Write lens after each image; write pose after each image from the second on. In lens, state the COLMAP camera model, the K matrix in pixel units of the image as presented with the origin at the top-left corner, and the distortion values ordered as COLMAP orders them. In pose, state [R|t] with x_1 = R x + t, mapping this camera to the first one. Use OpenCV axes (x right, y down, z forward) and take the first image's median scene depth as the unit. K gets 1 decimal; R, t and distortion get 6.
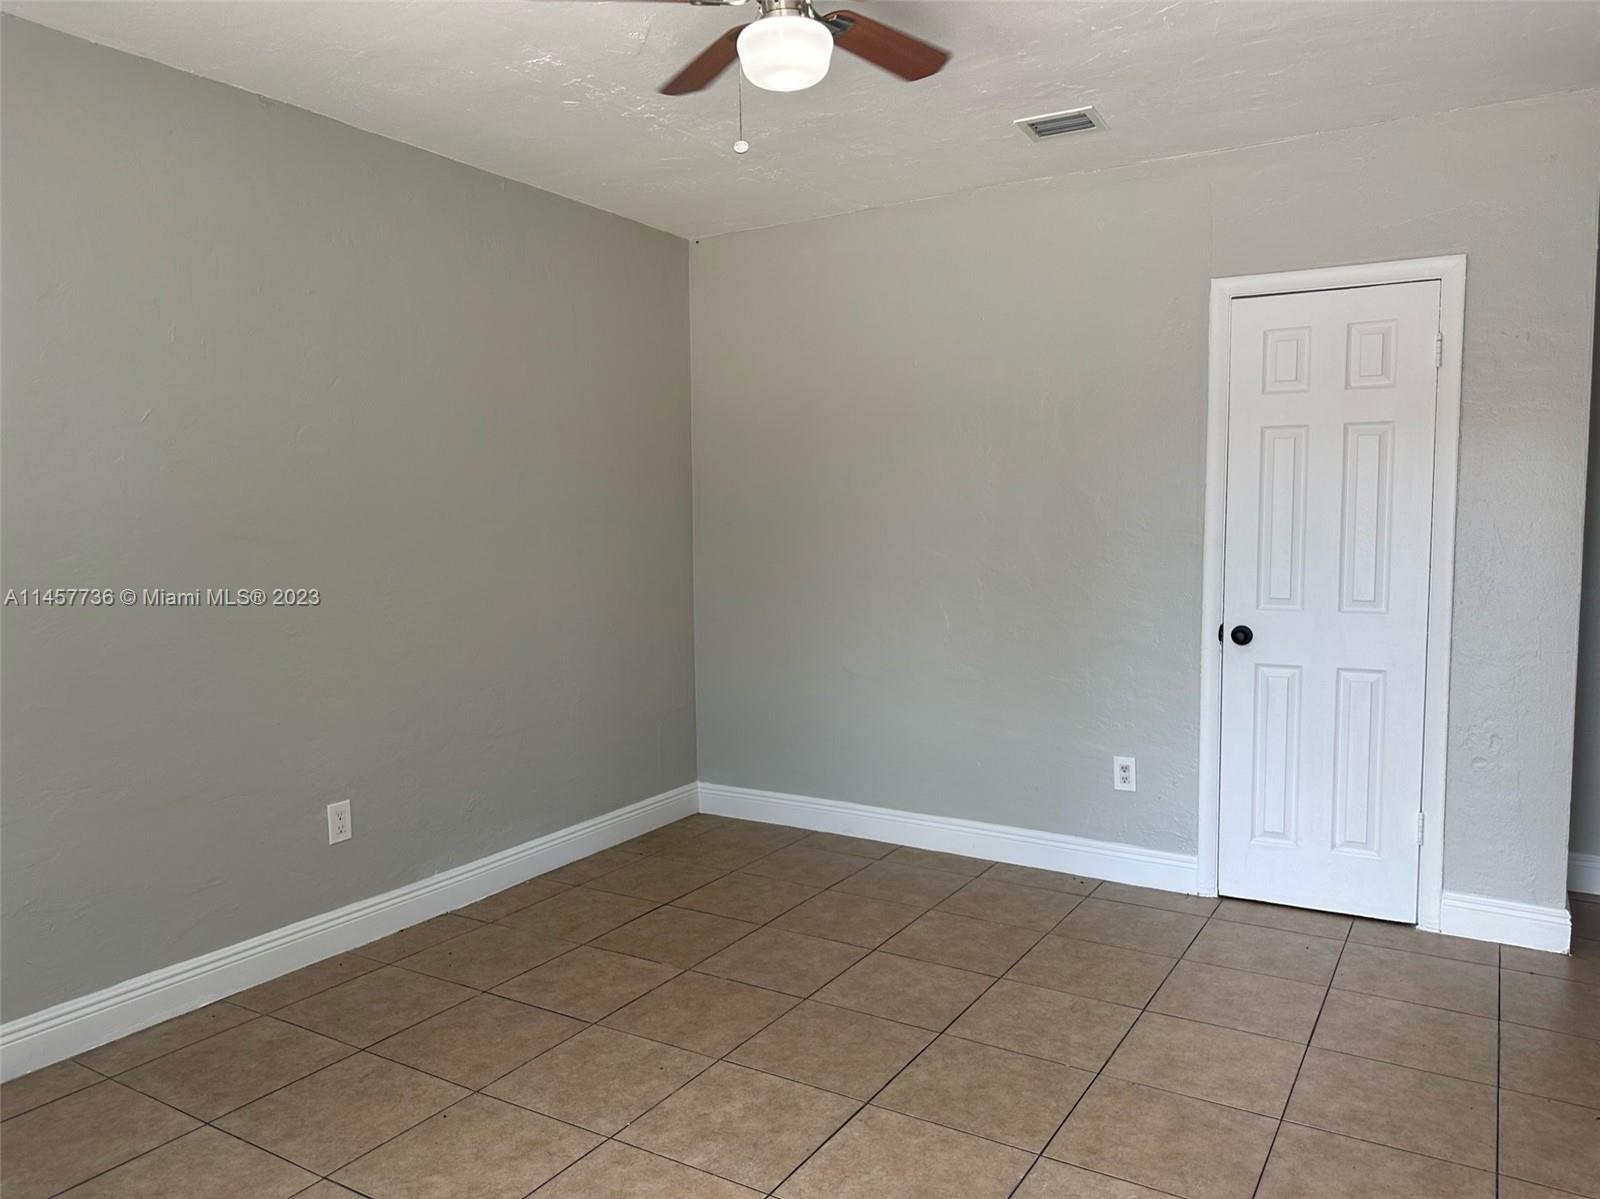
lens RADIAL K [[1139.3, 0, 800.0], [0, 1139.3, 599.5], [0, 0, 1]] dist [-0.002106, -0.001367]
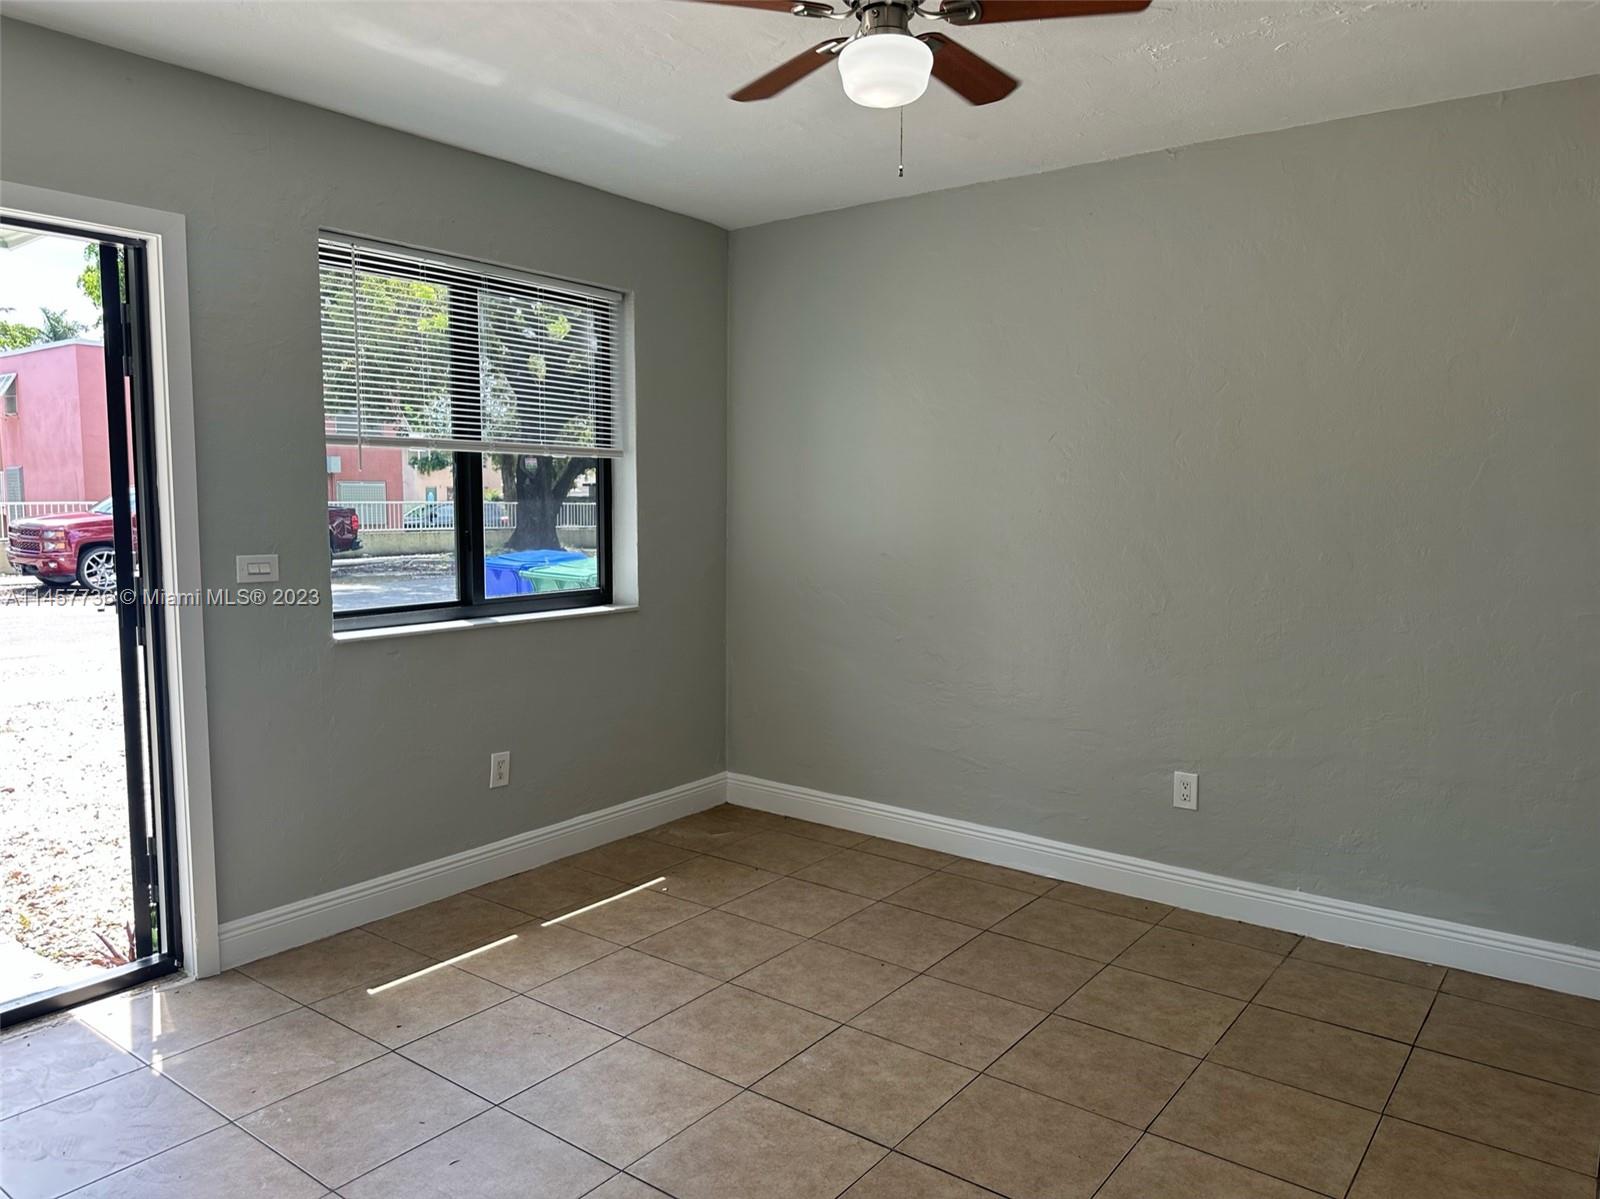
lens RADIAL K [[1130.7, 0, 798.4], [0, 1130.7, 604.8], [0, 0, 1]] dist [0.067865, -0.100686]
pose [[-0.096677, 0.116296, -0.988498, 0.788945], [-0.079623, 0.989064, 0.124150, -0.102623], [0.992126, 0.090710, -0.086360, 0.787266]]
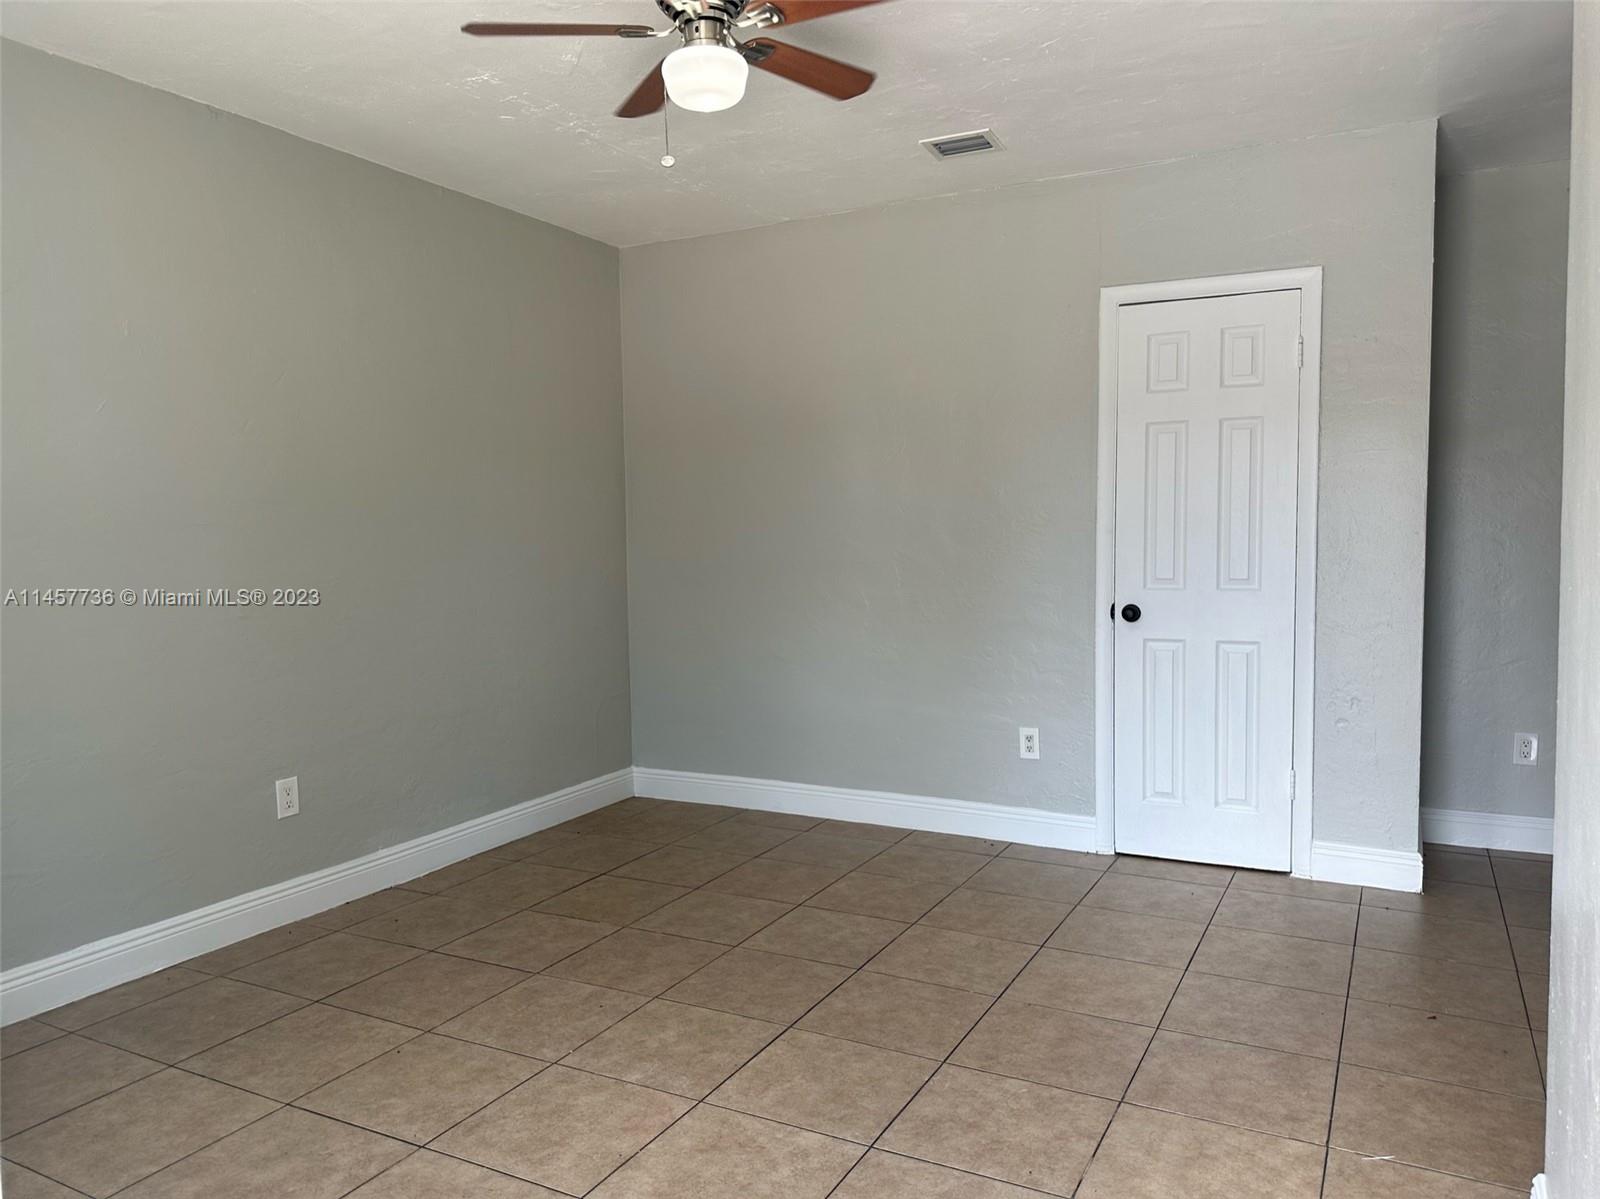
lens RADIAL K [[1134.7, 0, 806.8], [0, 1134.7, 599.9], [0, 0, 1]] dist [0.028860, -0.039899]
pose [[0.997881, -0.009985, 0.064298, 0.006838], [0.010756, 0.999874, -0.011651, 0.034391], [-0.064173, 0.012318, 0.997863, -0.086157]]
